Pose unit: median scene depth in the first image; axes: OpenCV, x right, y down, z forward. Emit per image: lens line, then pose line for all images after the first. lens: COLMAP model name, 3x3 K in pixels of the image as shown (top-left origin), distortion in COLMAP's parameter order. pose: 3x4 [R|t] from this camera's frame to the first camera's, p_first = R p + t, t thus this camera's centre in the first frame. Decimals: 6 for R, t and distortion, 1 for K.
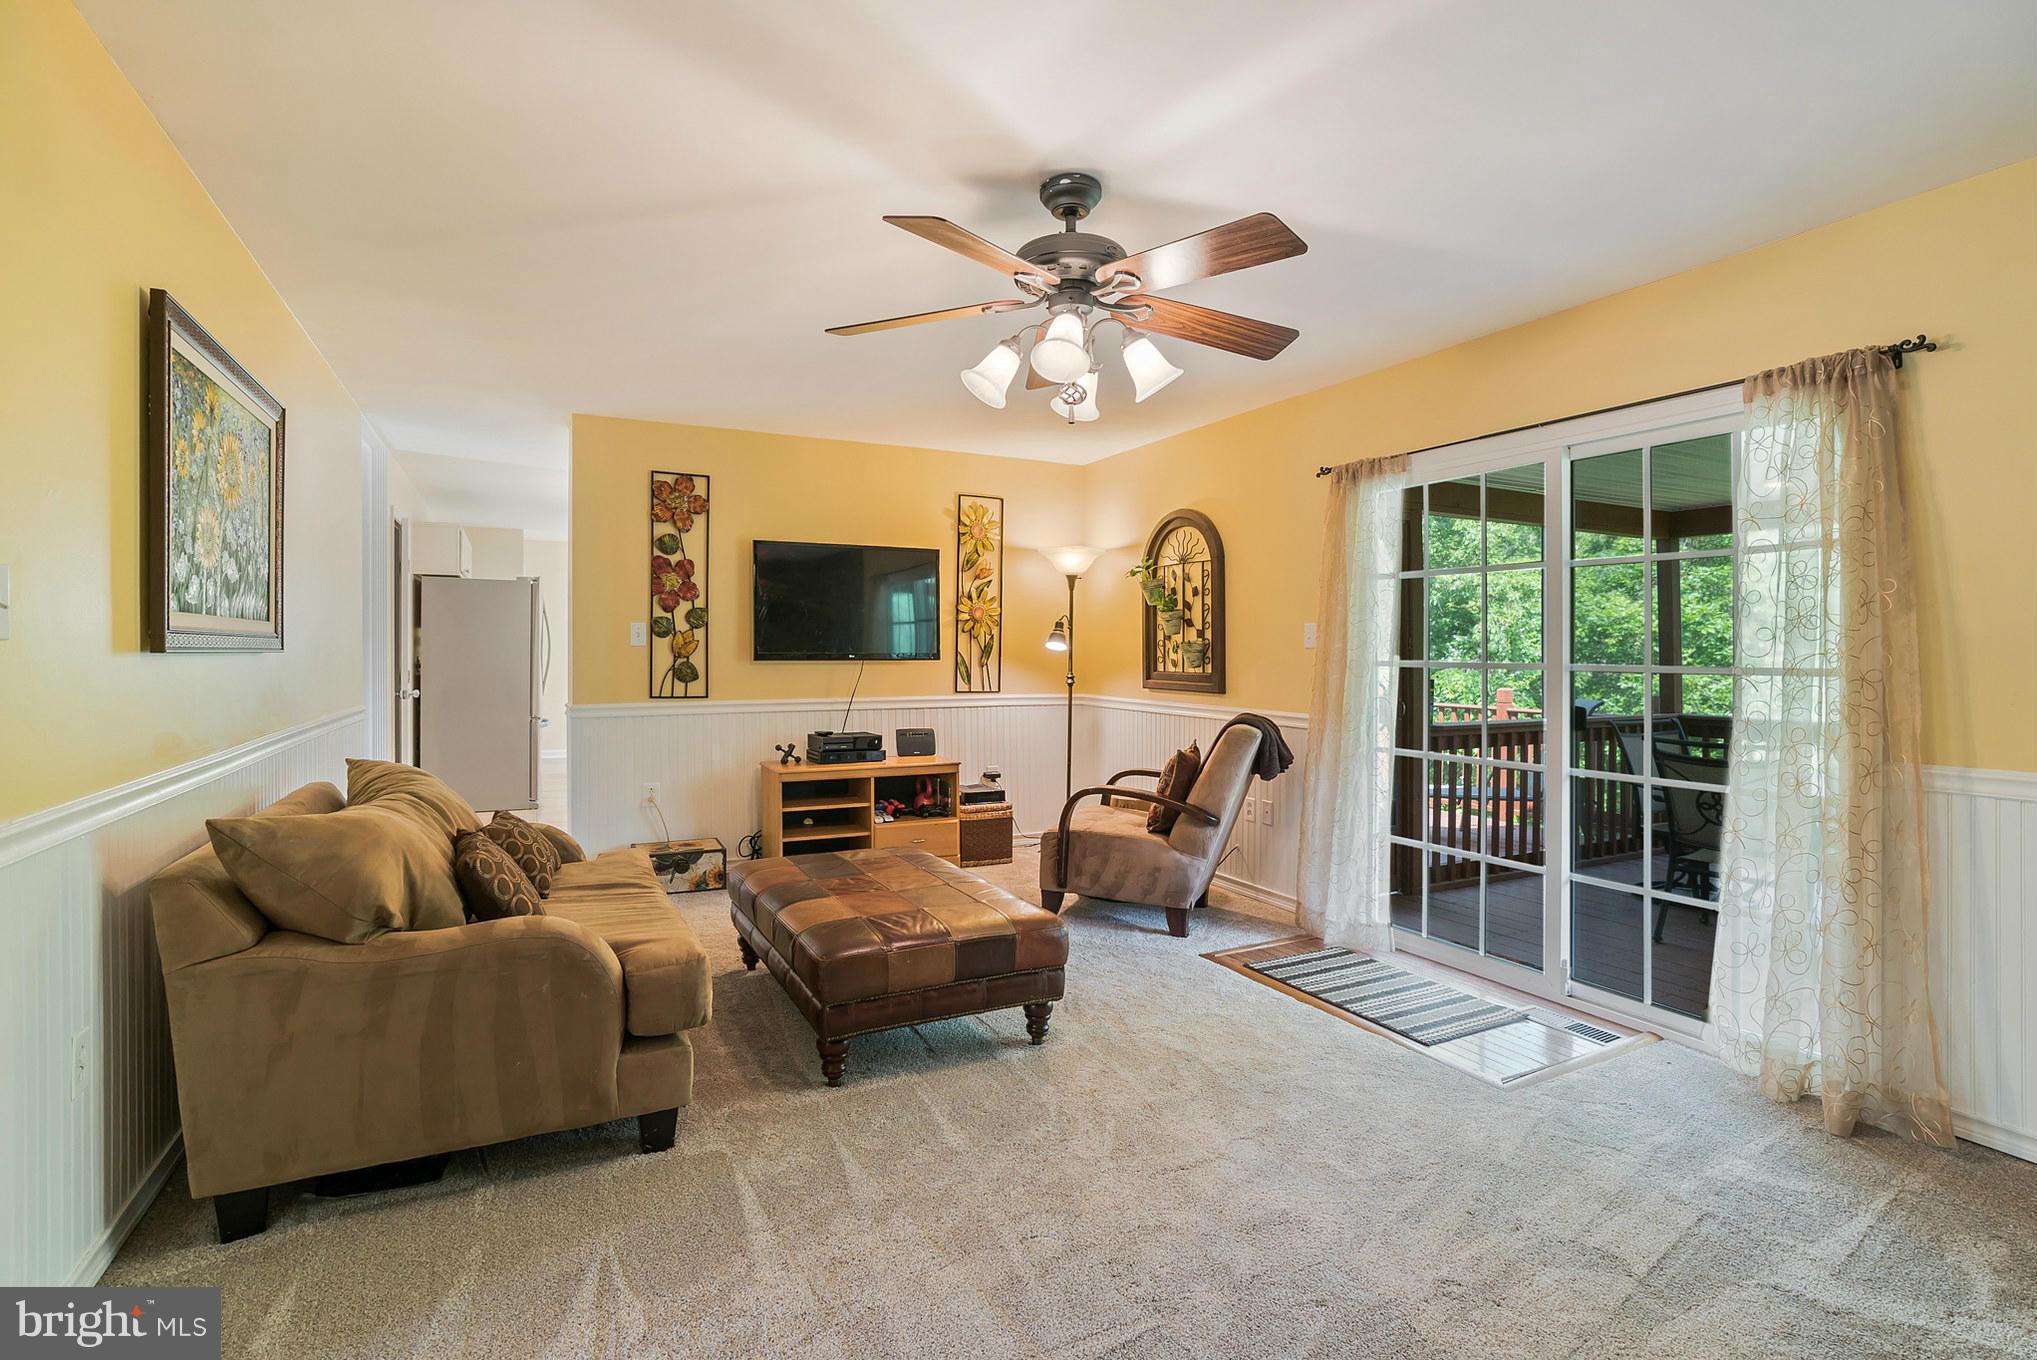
lens RADIAL K [[973.0, 0, 1017.6], [0, 973.0, 665.8], [0, 0, 1]] dist [-0.001039, -0.000559]
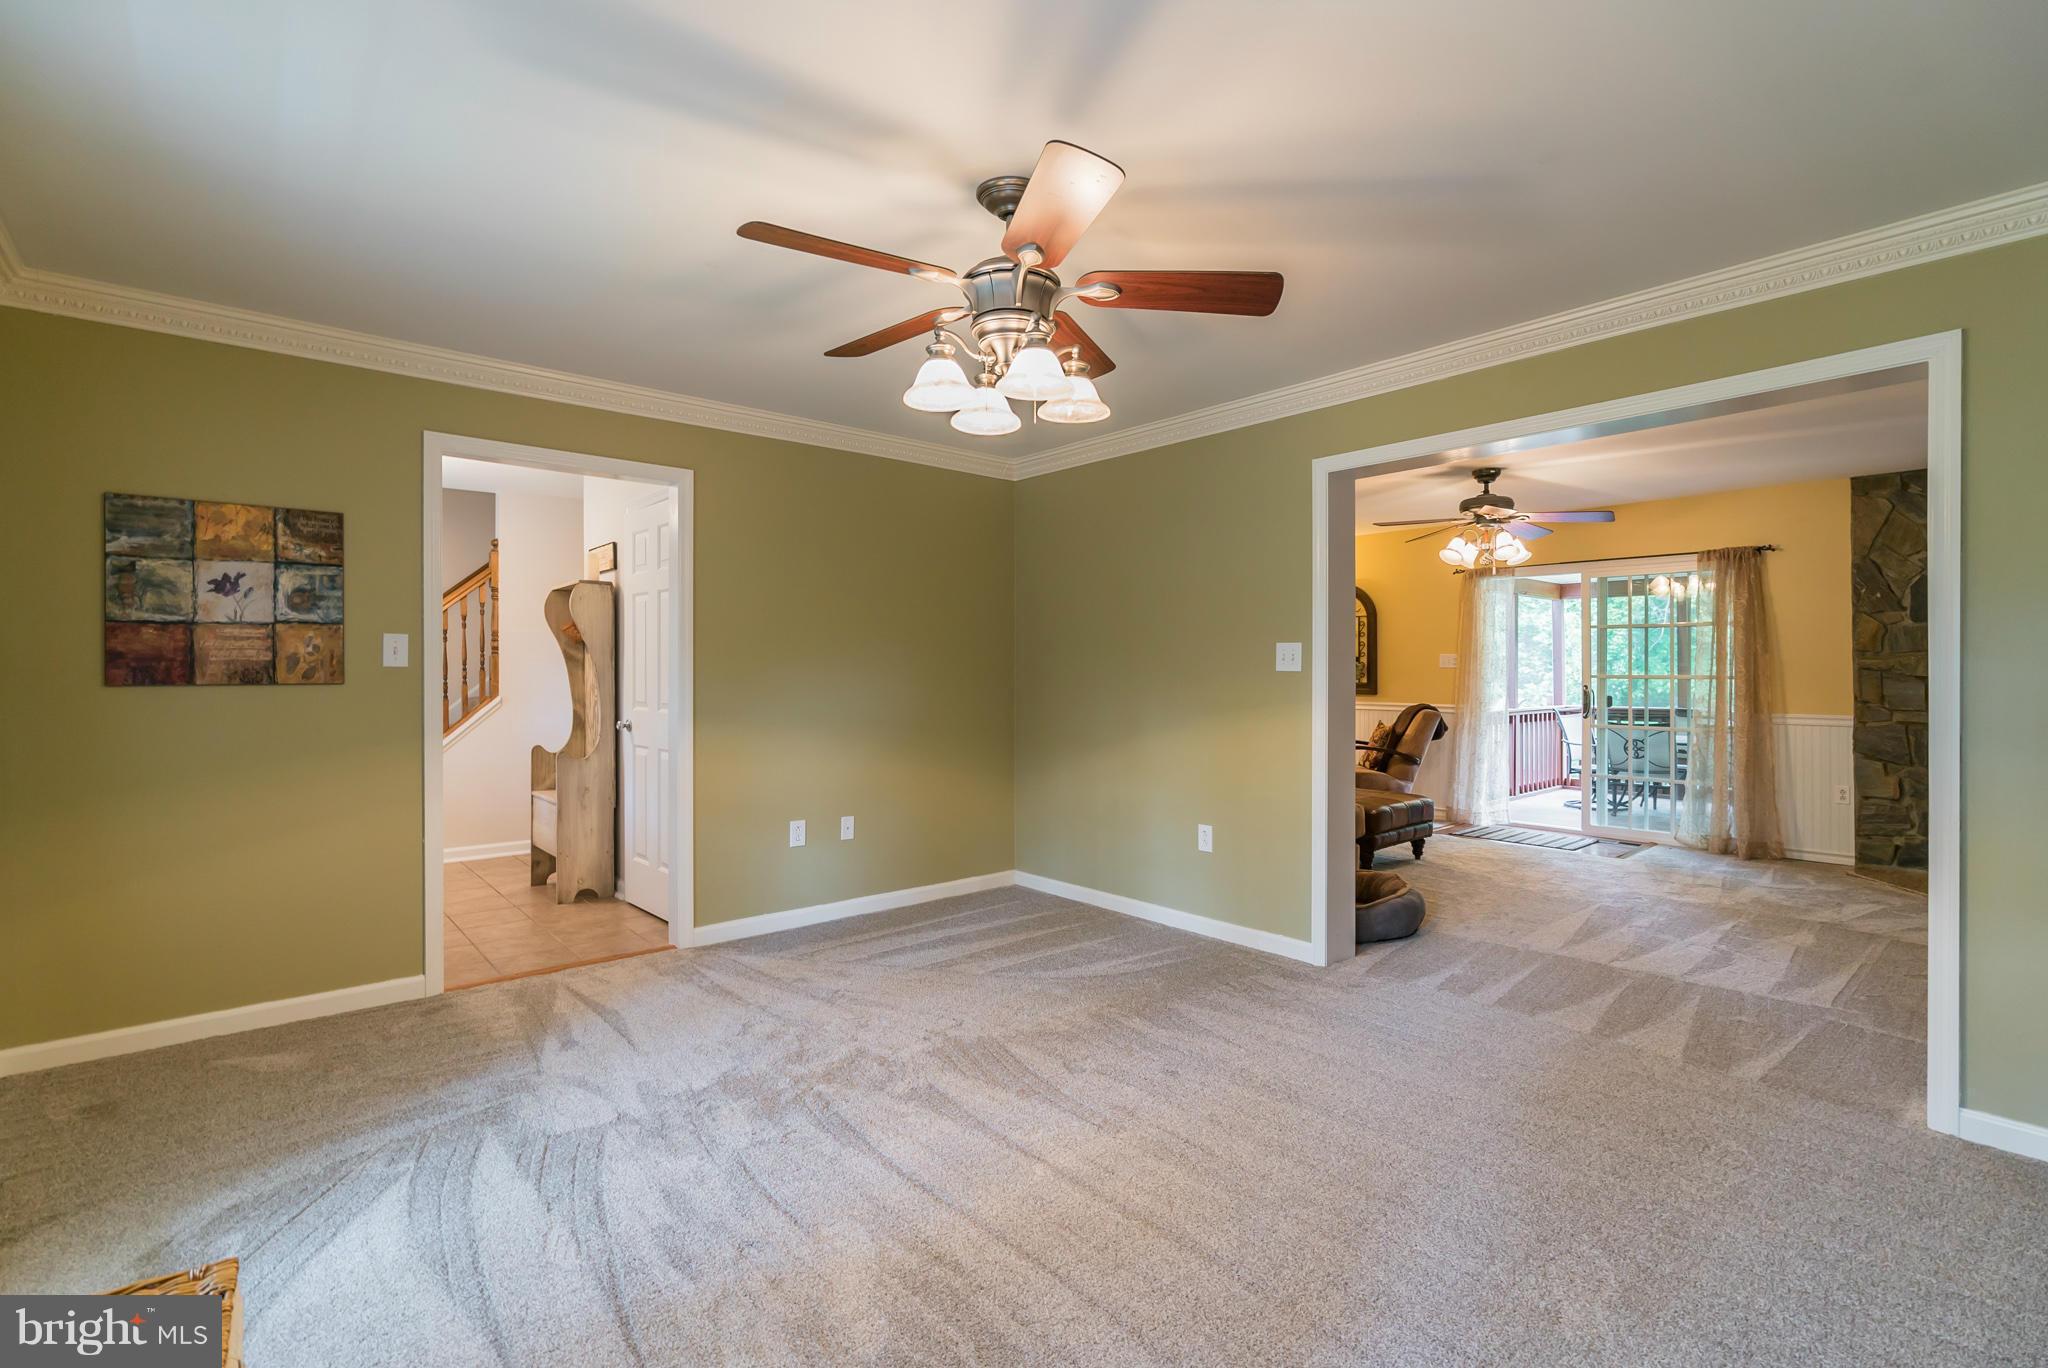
lens RADIAL K [[955.4, 0, 1030.1], [0, 955.4, 697.4], [0, 0, 1]] dist [-0.000314, -0.000320]
pose [[0.965492, -0.011194, 0.260191, -1.305269], [0.007429, 0.999853, 0.015449, 0.005792], [-0.260326, -0.012983, 0.965434, -0.749077]]
